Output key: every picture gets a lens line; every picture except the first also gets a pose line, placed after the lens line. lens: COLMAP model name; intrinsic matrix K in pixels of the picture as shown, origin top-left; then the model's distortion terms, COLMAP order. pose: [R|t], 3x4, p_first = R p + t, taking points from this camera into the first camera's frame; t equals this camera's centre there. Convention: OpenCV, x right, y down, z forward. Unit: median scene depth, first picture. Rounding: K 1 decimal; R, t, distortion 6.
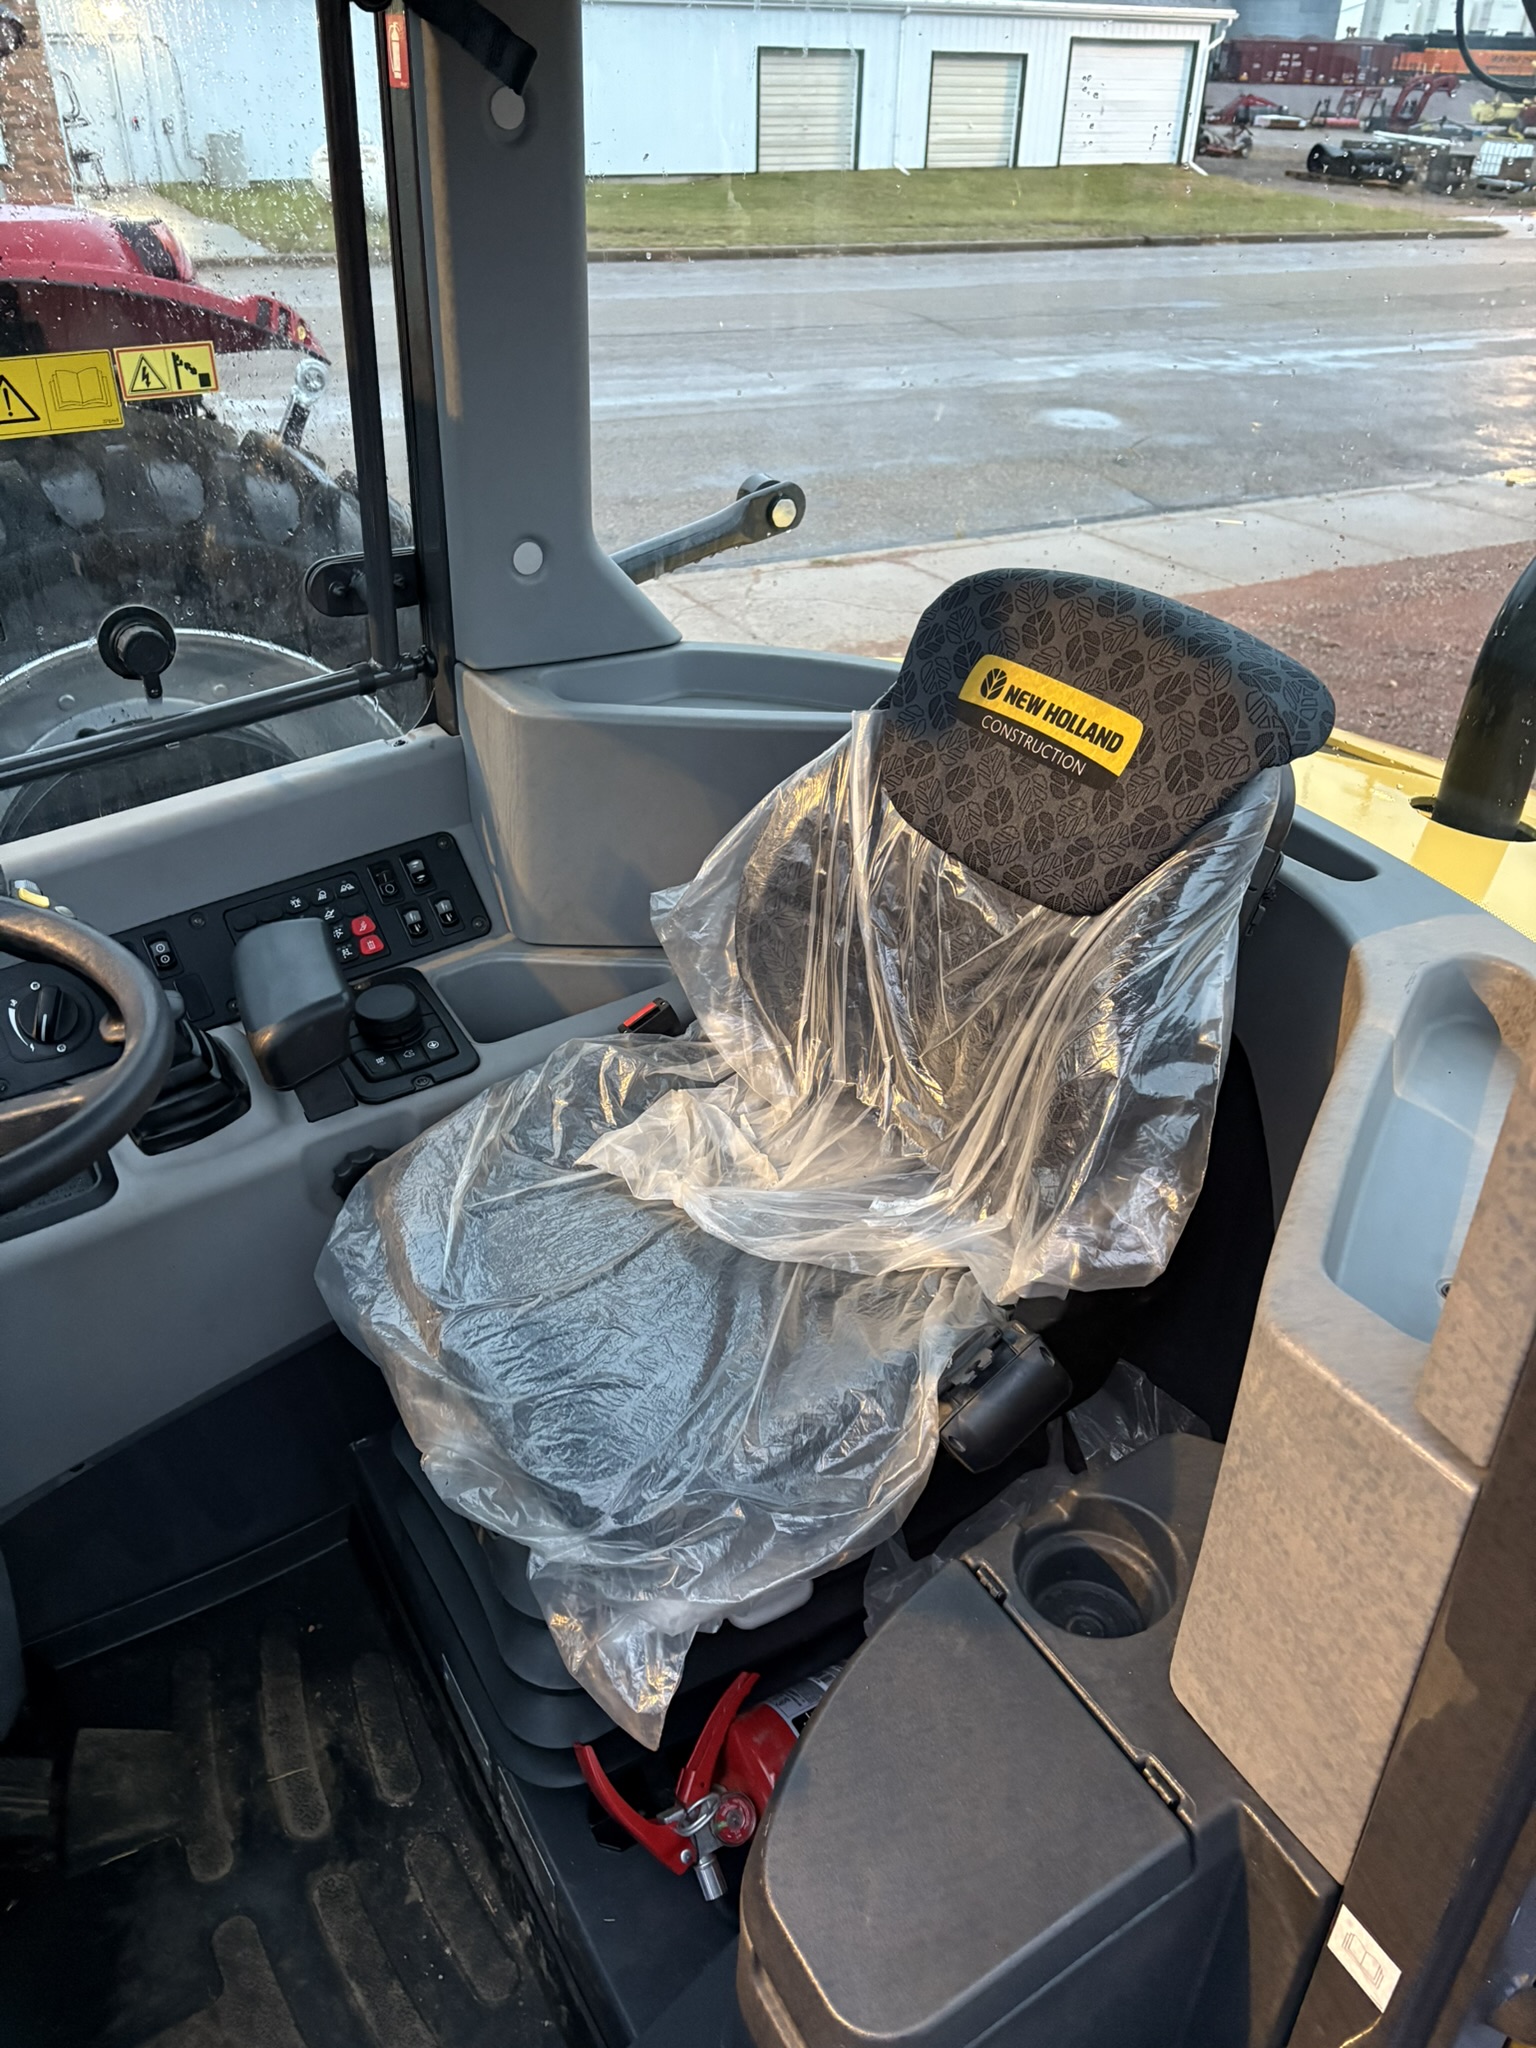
lens RADIAL K [[1528.0, 0, 768.0], [0, 1528.0, 1024.0], [0, 0, 1]] dist [-0.001778, 0.003043]
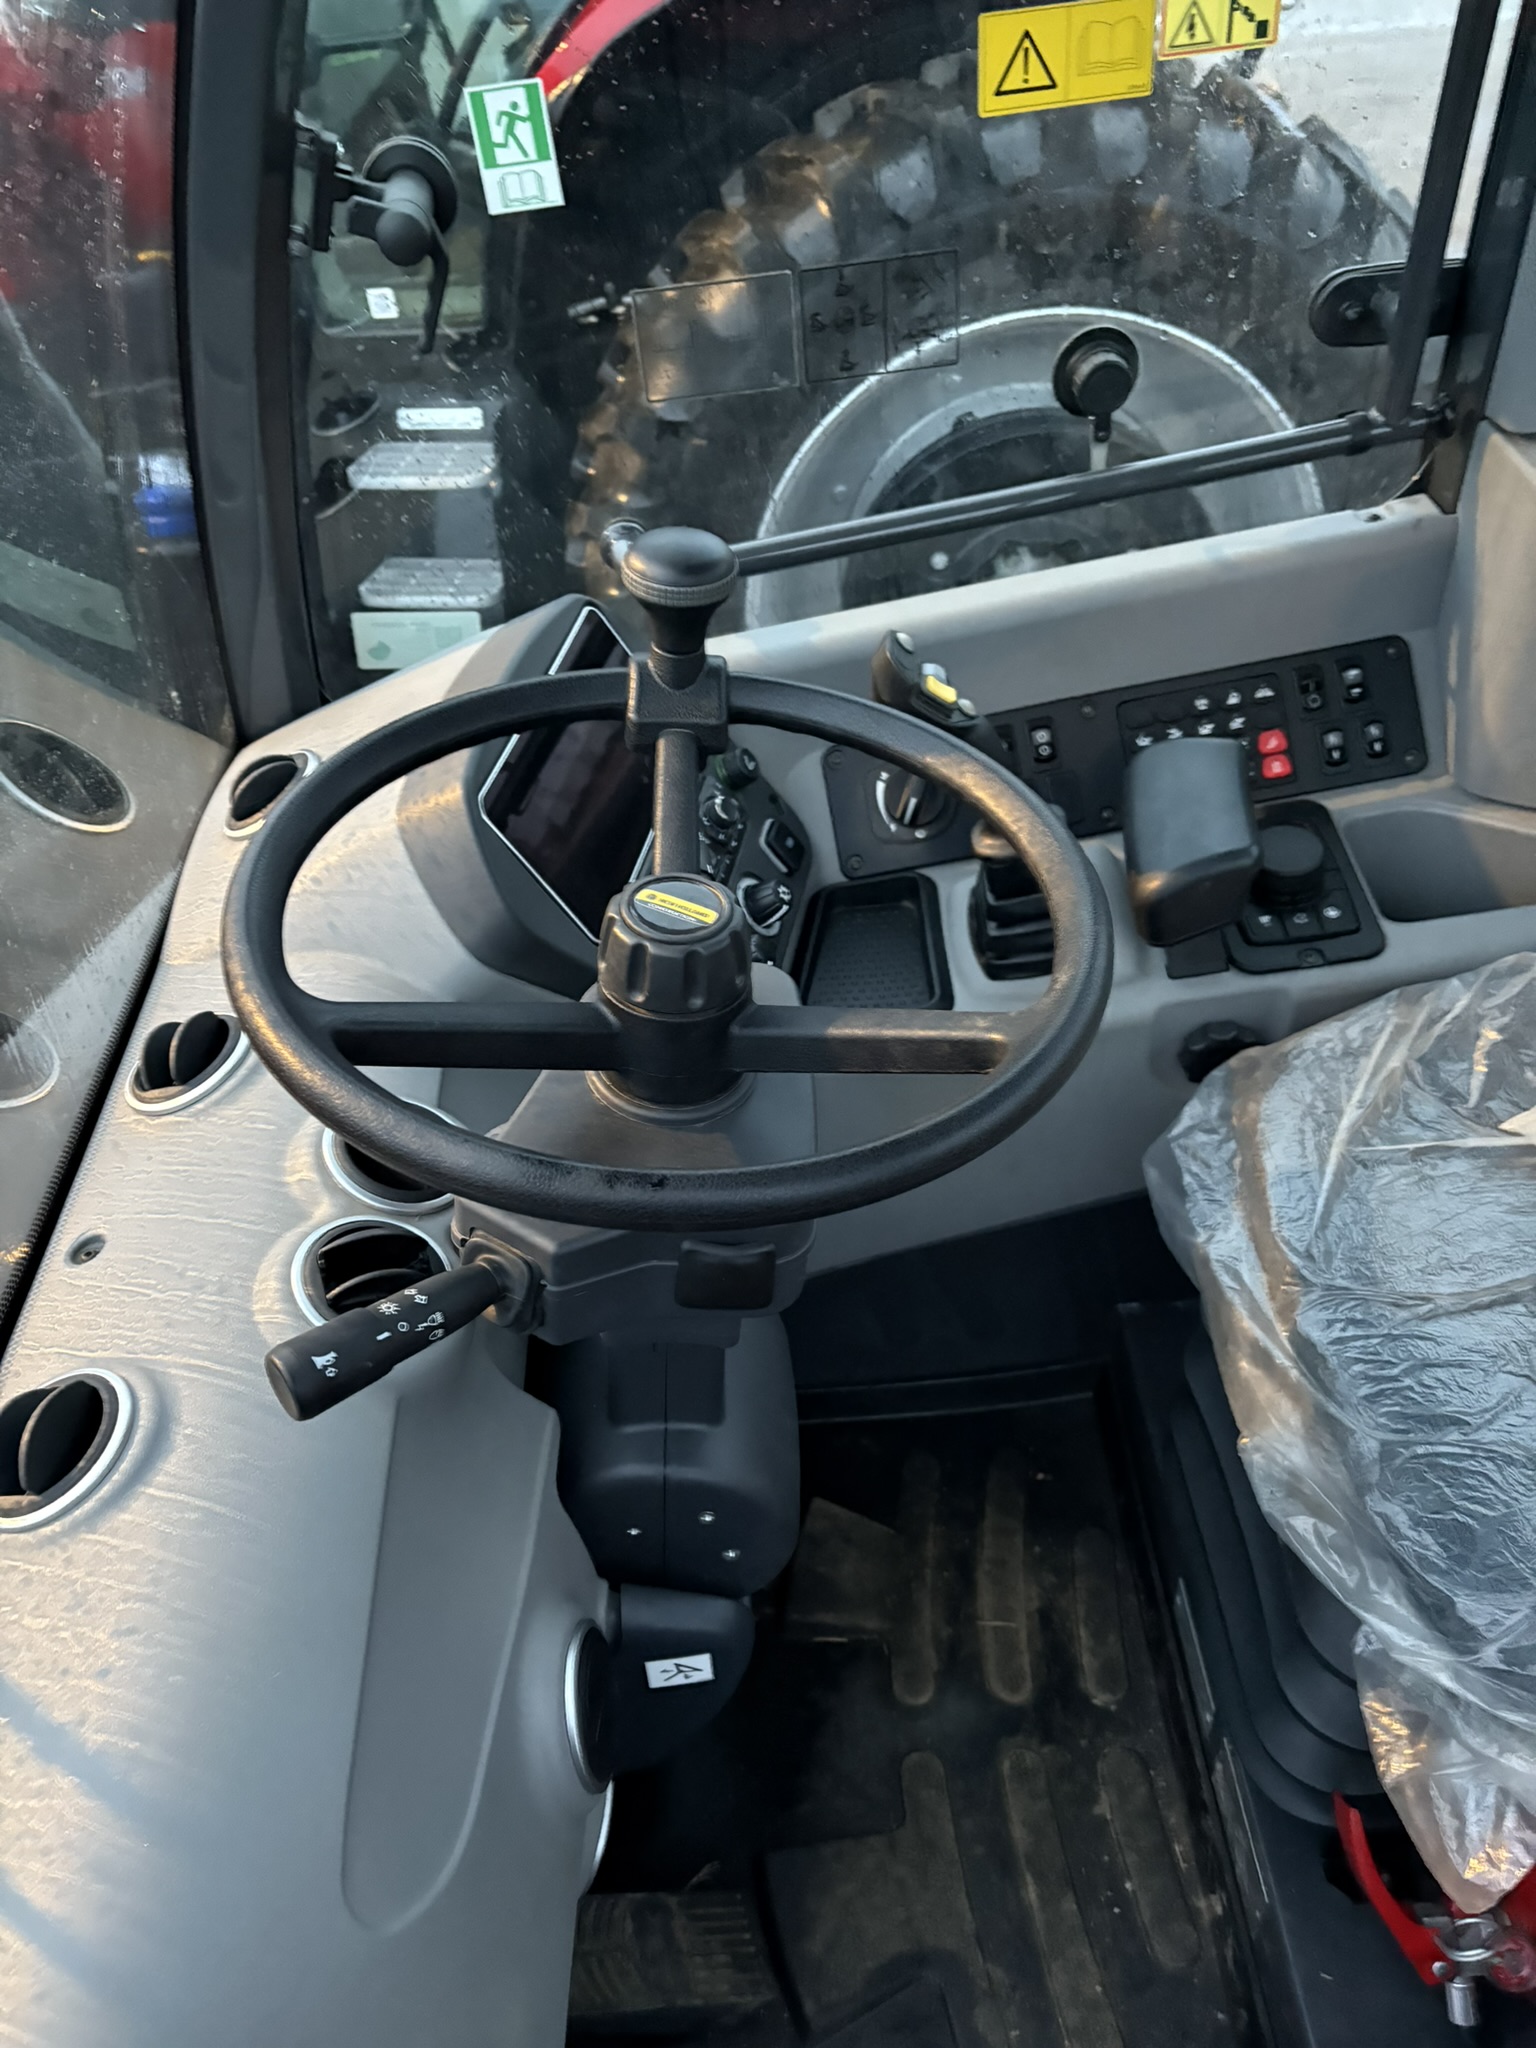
lens RADIAL K [[1528.0, 0, 768.0], [0, 1528.0, 1024.0], [0, 0, 1]] dist [-0.001778, 0.003043]
pose [[0.875382, 0.255939, -0.410123, -0.141805], [-0.163511, 0.955111, 0.247037, -0.088564], [0.454939, -0.149192, 0.877936, 0.140367]]
